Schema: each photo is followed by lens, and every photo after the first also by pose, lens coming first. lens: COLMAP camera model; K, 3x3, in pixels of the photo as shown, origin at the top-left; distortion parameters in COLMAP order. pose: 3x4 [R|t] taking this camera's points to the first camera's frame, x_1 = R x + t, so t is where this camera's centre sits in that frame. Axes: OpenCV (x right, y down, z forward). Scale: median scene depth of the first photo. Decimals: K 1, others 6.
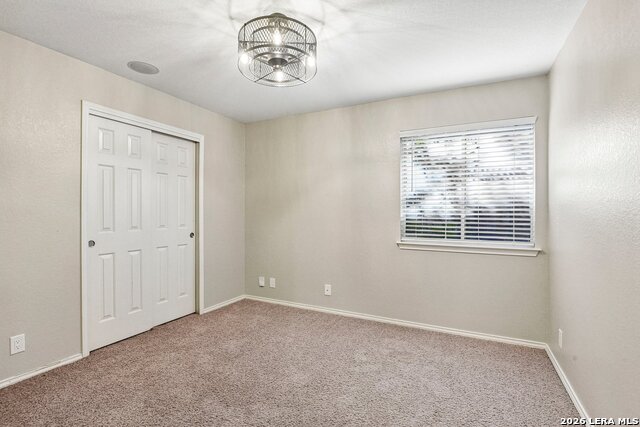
lens RADIAL K [[300.1, 0, 318.3], [0, 300.1, 213.9], [0, 0, 1]] dist [-0.014189, -0.005190]
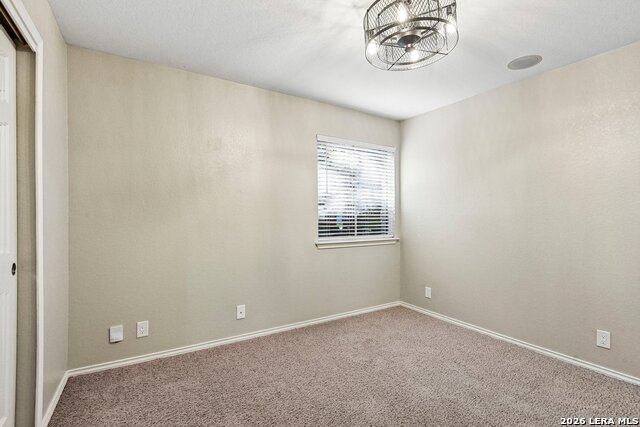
lens RADIAL K [[300.1, 0, 318.3], [0, 300.1, 213.9], [0, 0, 1]] dist [-0.014189, -0.005190]
pose [[0.515086, 0.000318, 0.857139, -0.637108], [0.006914, 0.999966, -0.004526, 0.001561], [-0.857111, 0.008257, 0.515066, 0.494868]]
